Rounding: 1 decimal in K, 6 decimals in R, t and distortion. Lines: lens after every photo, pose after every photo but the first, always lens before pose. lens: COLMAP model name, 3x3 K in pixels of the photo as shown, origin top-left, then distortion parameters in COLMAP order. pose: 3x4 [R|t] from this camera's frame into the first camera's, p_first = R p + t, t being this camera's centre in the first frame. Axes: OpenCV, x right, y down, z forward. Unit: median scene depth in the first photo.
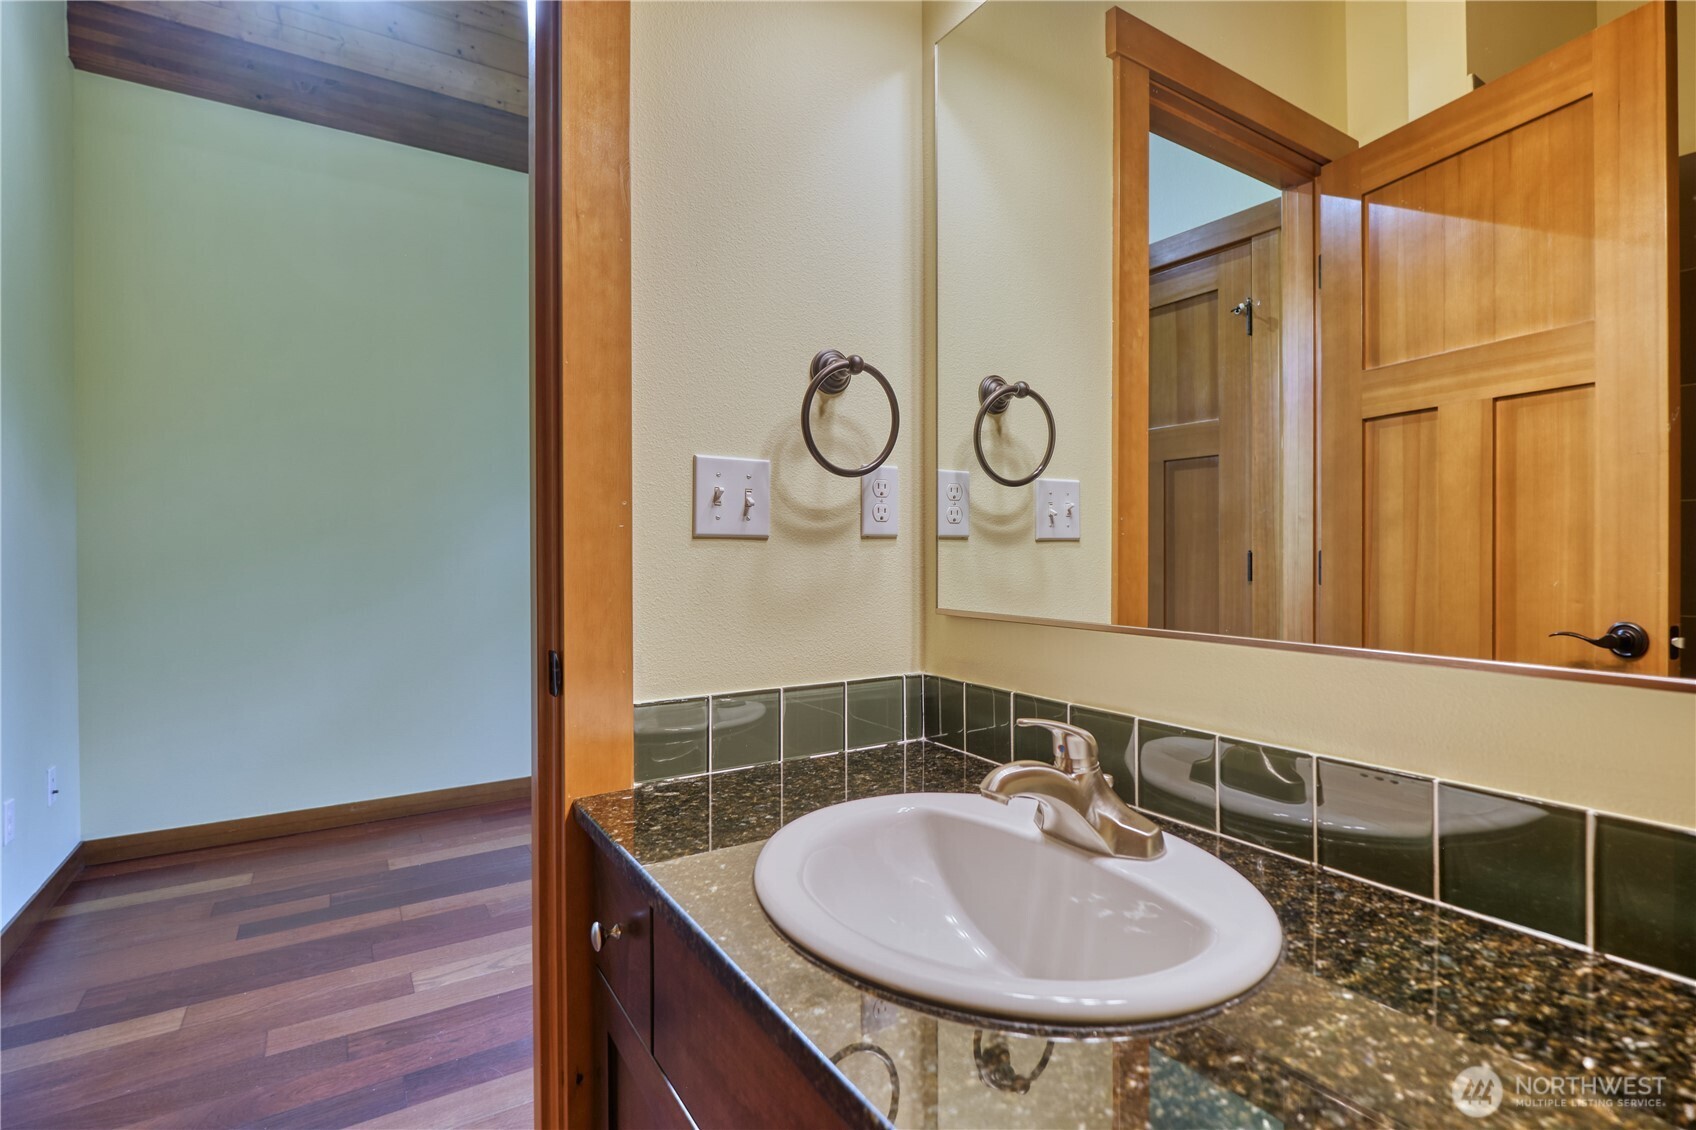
lens RADIAL K [[781.1, 0, 855.7], [0, 781.1, 555.6], [0, 0, 1]] dist [-0.001215, -0.006893]
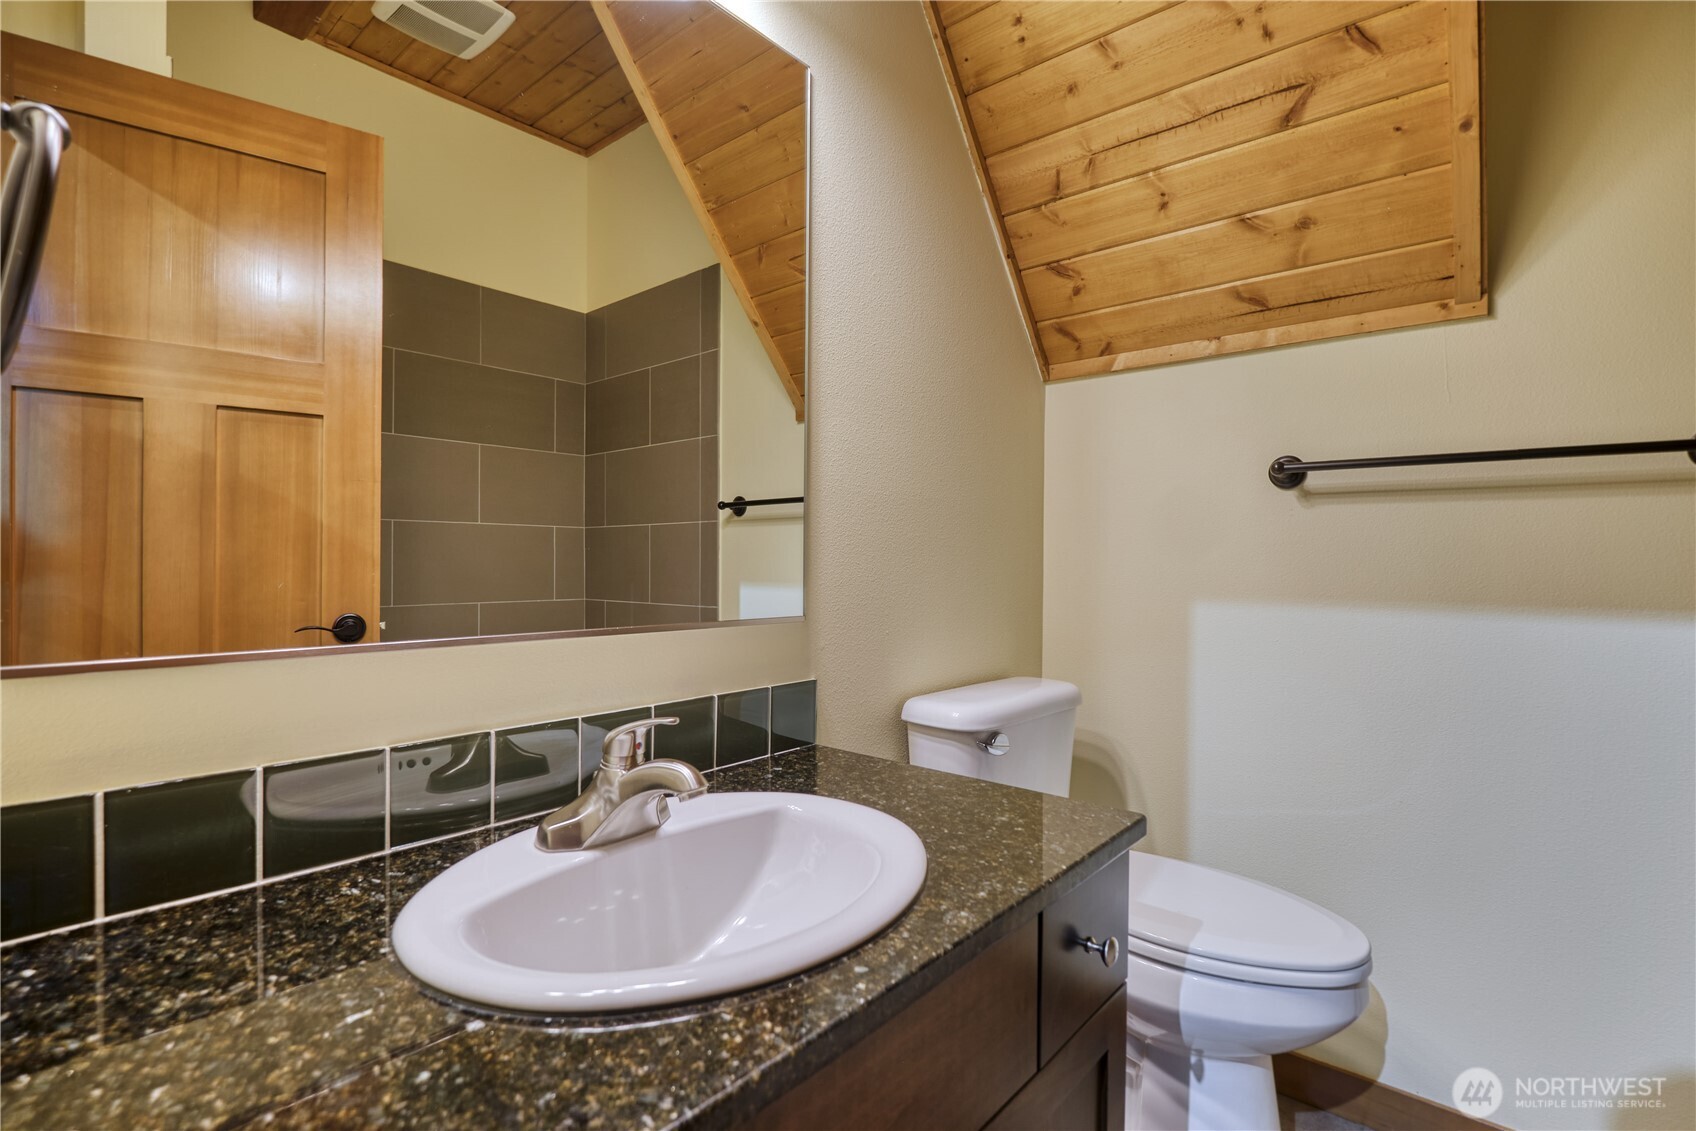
lens RADIAL K [[781.1, 0, 855.7], [0, 781.1, 556.1], [0, 0, 1]] dist [-0.001215, -0.006893]
pose [[-0.257957, 0.004904, 0.966144, -0.429409], [0.000782, 0.999988, -0.004867, 0.000199], [-0.966156, -0.000500, -0.257958, 0.518329]]
